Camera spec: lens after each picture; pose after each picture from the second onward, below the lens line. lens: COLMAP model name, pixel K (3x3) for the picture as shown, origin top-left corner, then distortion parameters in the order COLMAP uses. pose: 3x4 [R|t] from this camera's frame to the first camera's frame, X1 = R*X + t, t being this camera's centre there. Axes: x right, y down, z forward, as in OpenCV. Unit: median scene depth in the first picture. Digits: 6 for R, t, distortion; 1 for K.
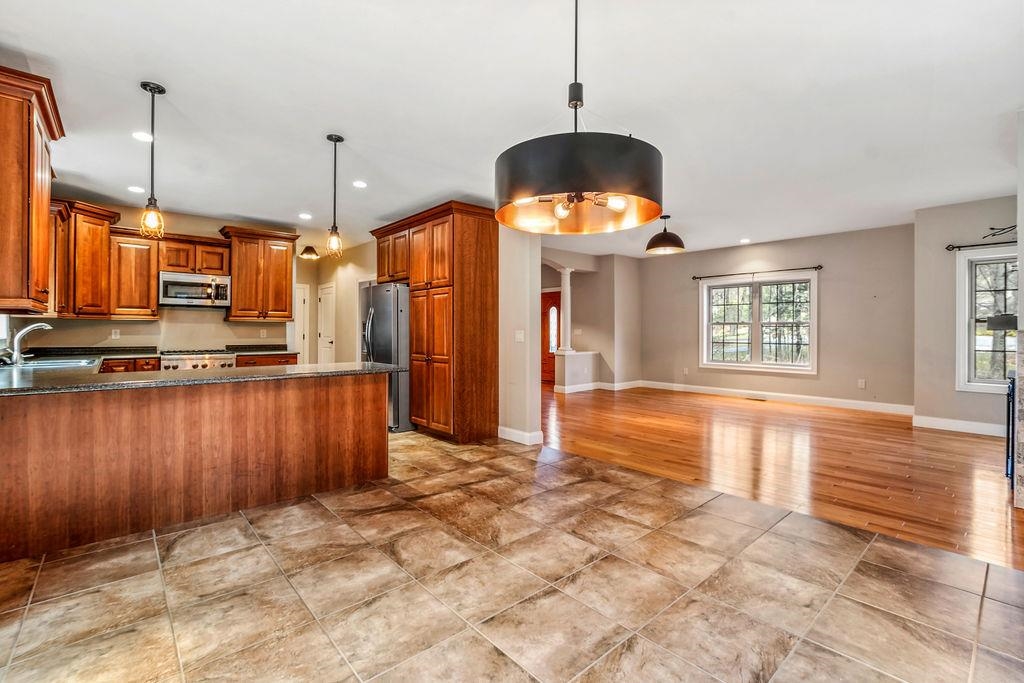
lens RADIAL K [[444.7, 0, 544.7], [0, 444.7, 328.3], [0, 0, 1]] dist [-0.018735, 0.003906]
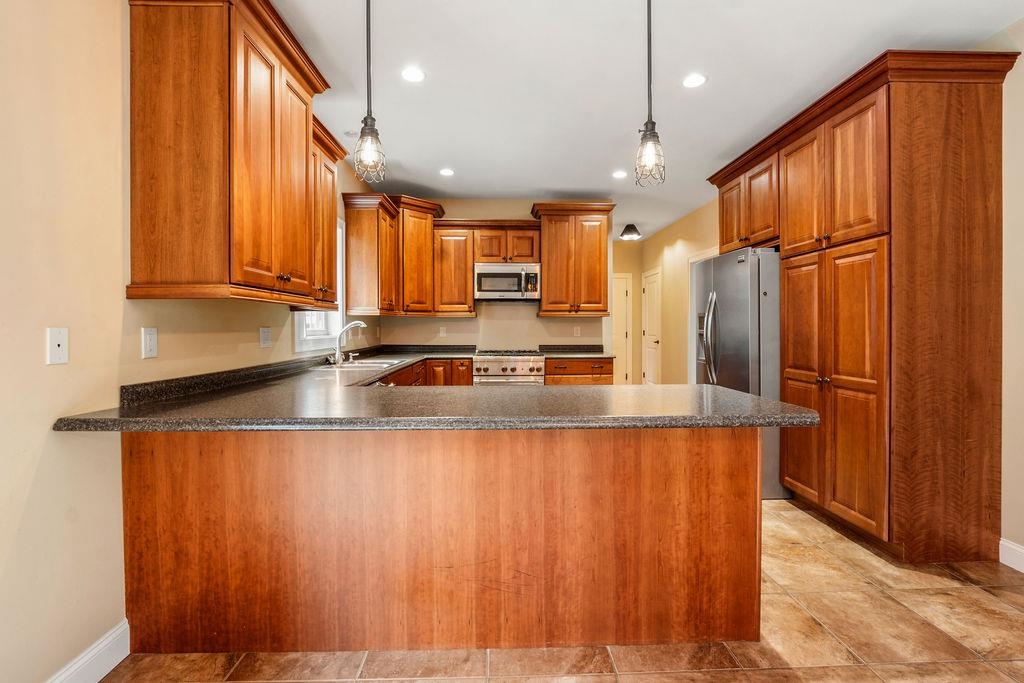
lens RADIAL K [[444.7, 0, 516.5], [0, 444.7, 330.3], [0, 0, 1]] dist [-0.018735, 0.003906]
pose [[0.721870, 0.001759, -0.692027, -0.169184], [0.006924, 0.999928, 0.009765, 0.001142], [0.691994, -0.011840, 0.721806, 0.379459]]
